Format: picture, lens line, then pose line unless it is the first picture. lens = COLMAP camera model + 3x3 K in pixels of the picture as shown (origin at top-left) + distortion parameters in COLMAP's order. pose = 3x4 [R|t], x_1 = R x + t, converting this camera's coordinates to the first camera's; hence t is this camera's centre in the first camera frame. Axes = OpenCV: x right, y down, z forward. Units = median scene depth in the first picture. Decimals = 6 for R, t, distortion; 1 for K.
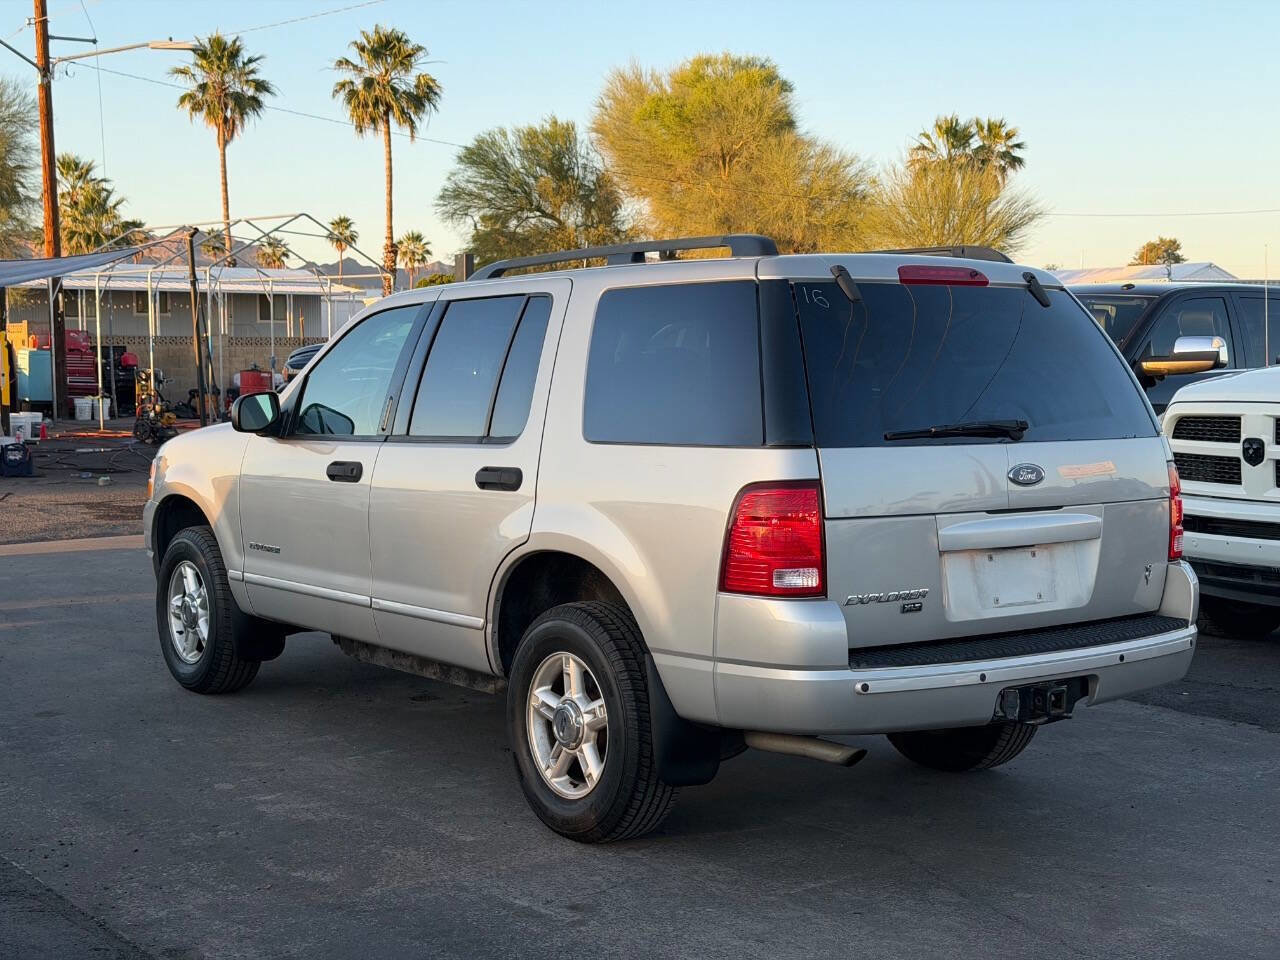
lens RADIAL K [[1817.7, 0, 640.0], [0, 1817.7, 480.0], [0, 0, 1]] dist [0.178403, -0.413452]
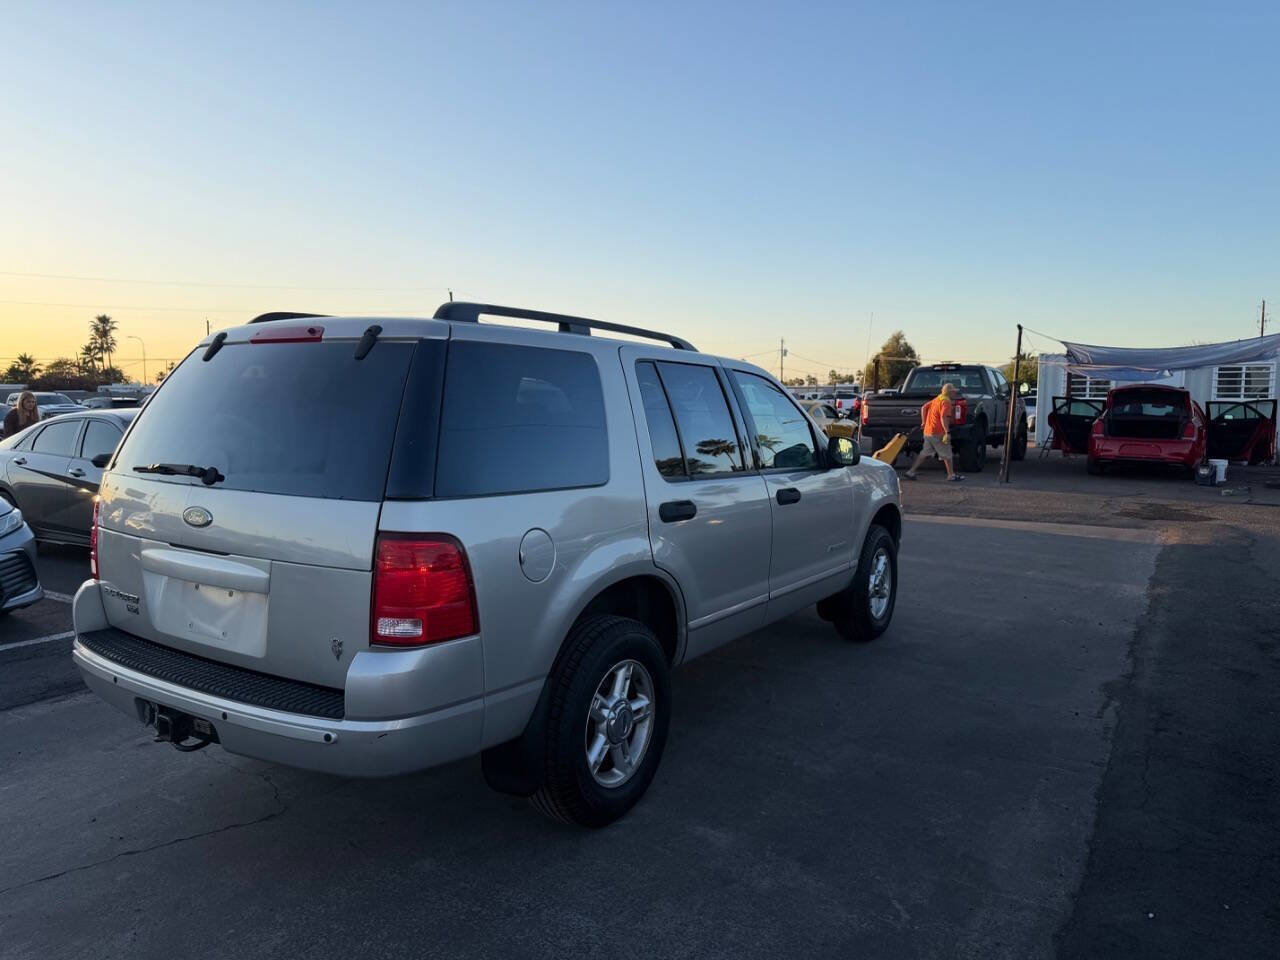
lens RADIAL K [[904.3, 0, 640.0], [0, 904.3, 480.0], [0, 0, 1]] dist [0.122925, -0.209897]
pose [[0.353497, 0.088176, -0.931271, 0.375864], [-0.075706, 0.994978, 0.065471, -0.037212], [0.932367, 0.047358, 0.358397, 0.488006]]
